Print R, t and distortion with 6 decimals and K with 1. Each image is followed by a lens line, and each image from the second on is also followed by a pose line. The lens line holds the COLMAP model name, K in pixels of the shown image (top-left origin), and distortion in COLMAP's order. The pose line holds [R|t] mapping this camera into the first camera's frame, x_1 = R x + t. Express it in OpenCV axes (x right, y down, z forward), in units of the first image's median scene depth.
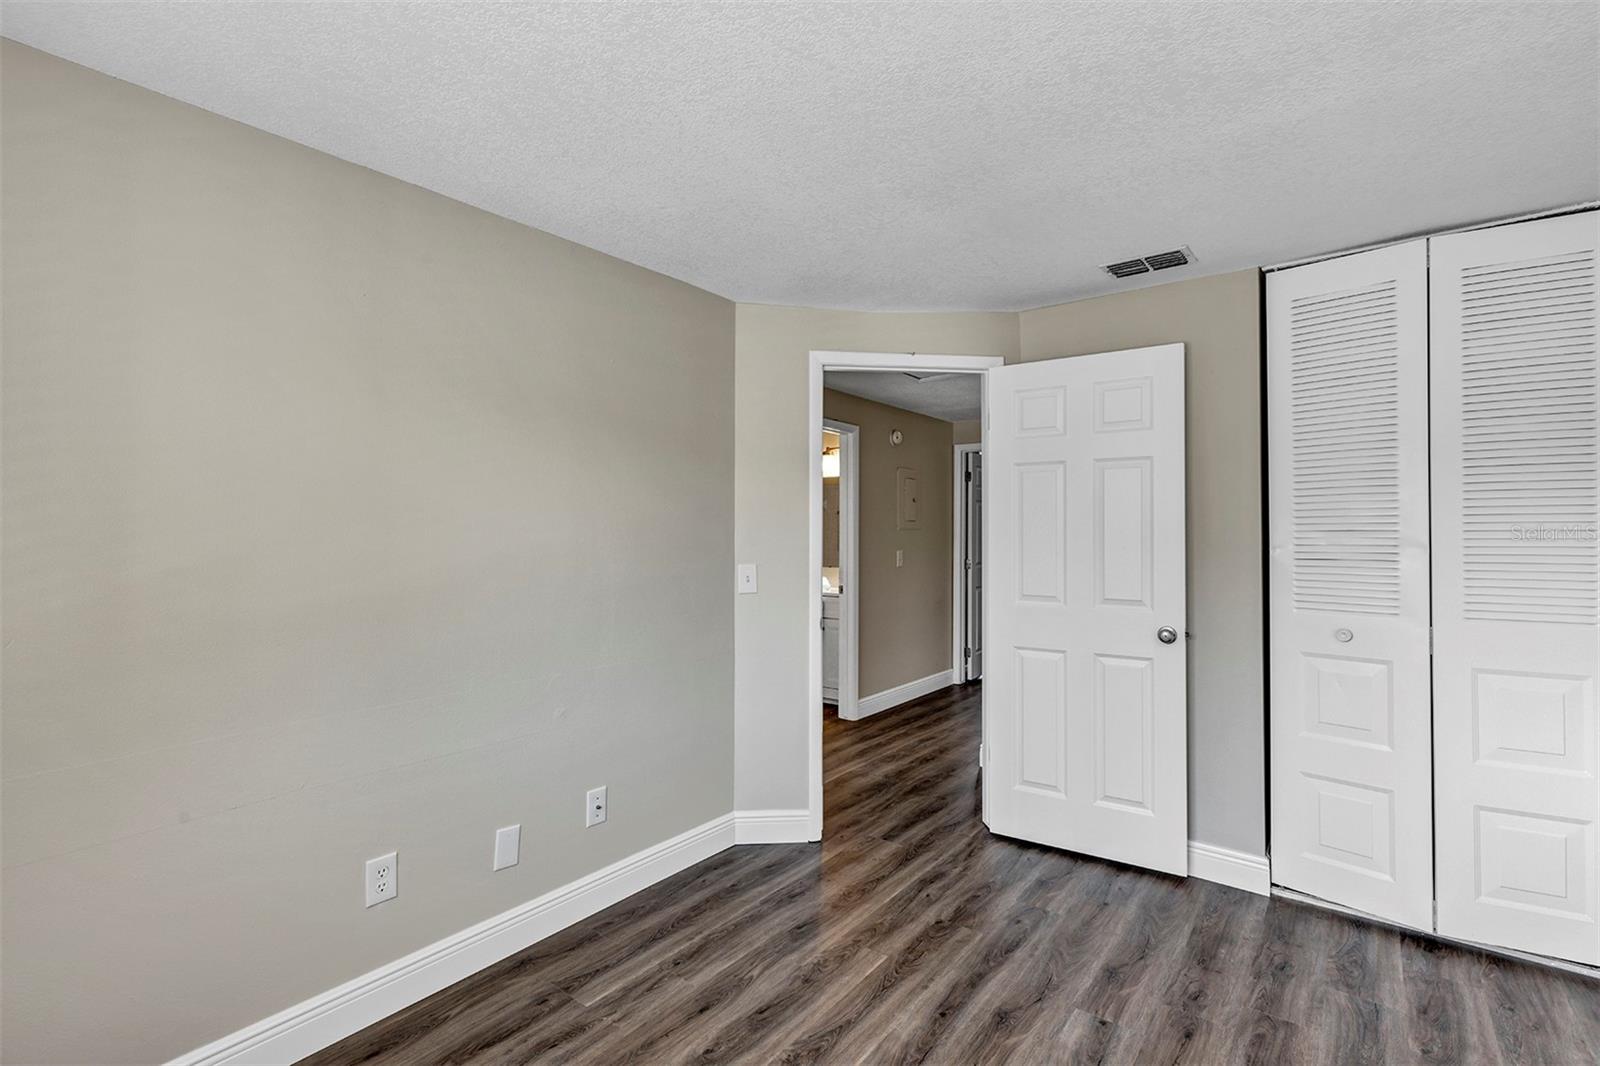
lens RADIAL K [[732.4, 0, 792.7], [0, 732.4, 526.9], [0, 0, 1]] dist [0.009426, -0.000152]
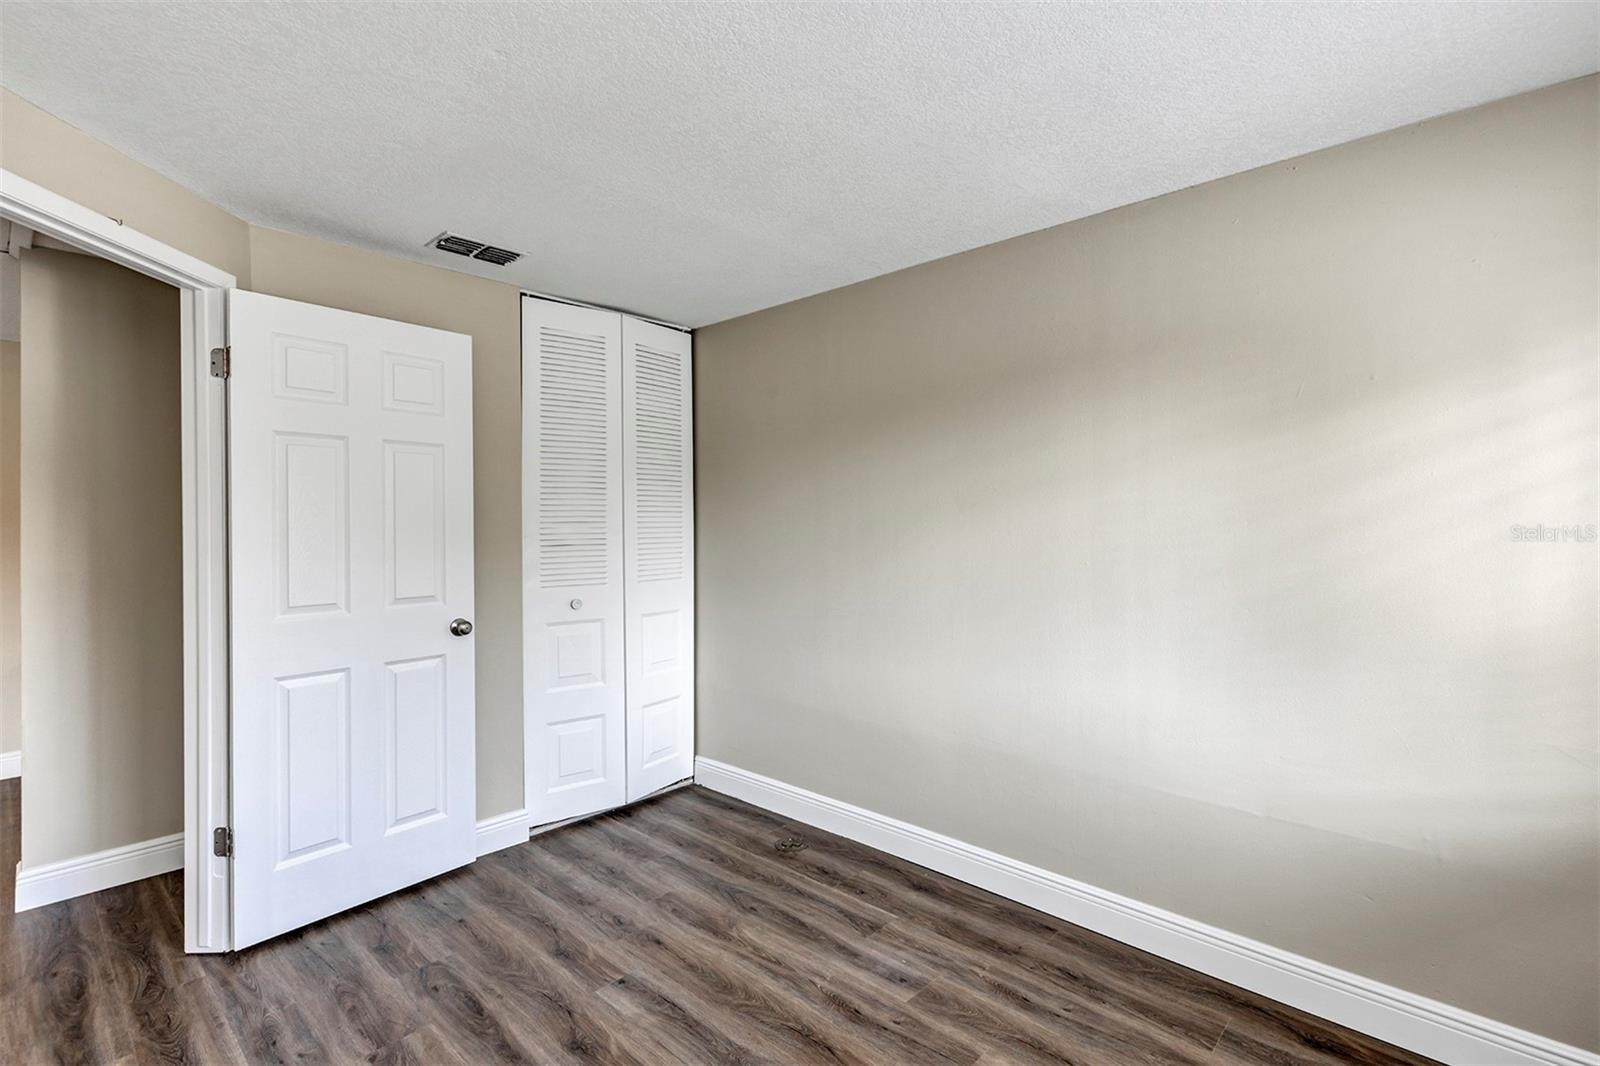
lens RADIAL K [[732.4, 0, 792.7], [0, 732.4, 526.9], [0, 0, 1]] dist [0.009426, -0.000152]
pose [[0.100105, -0.003447, 0.994971, -0.476820], [-0.004372, 0.999983, 0.003904, 0.006956], [-0.994967, -0.004741, 0.100088, 0.506755]]
